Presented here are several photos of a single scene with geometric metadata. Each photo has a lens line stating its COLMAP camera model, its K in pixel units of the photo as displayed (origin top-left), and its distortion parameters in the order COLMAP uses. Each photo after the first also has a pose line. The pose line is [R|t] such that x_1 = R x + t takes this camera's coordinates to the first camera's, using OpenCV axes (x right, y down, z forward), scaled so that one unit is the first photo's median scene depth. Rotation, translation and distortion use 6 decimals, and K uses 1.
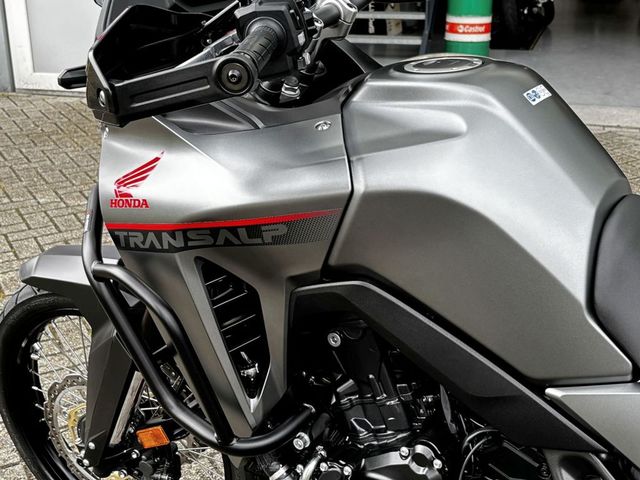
lens RADIAL K [[874.6, 0, 319.5], [0, 874.6, 239.4], [0, 0, 1]] dist [0.013331, 0.000000]
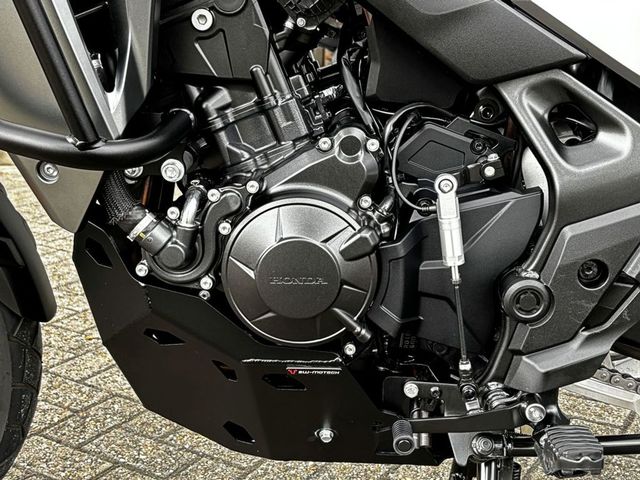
lens RADIAL K [[874.6, 0, 319.8], [0, 874.6, 239.9], [0, 0, 1]] dist [0.013331, 0.000000]
pose [[0.850873, -0.106664, 0.514430, -0.293765], [0.171179, 0.982026, -0.079514, 0.368012], [-0.496702, 0.155716, 0.853838, 0.353400]]
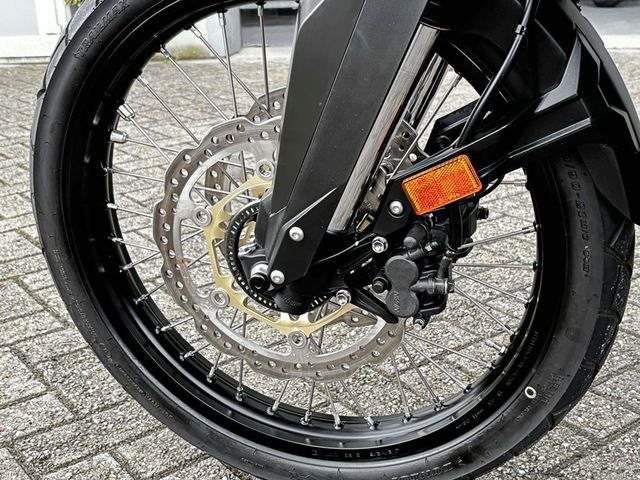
lens RADIAL K [[874.6, 0, 320.9], [0, 874.6, 240.6], [0, 0, 1]] dist [0.013331, 0.000000]
pose [[0.987646, -0.076084, 0.136988, -0.415887], [0.082411, 0.995750, -0.041112, 0.344725], [-0.133277, 0.051894, 0.989719, 0.660671]]
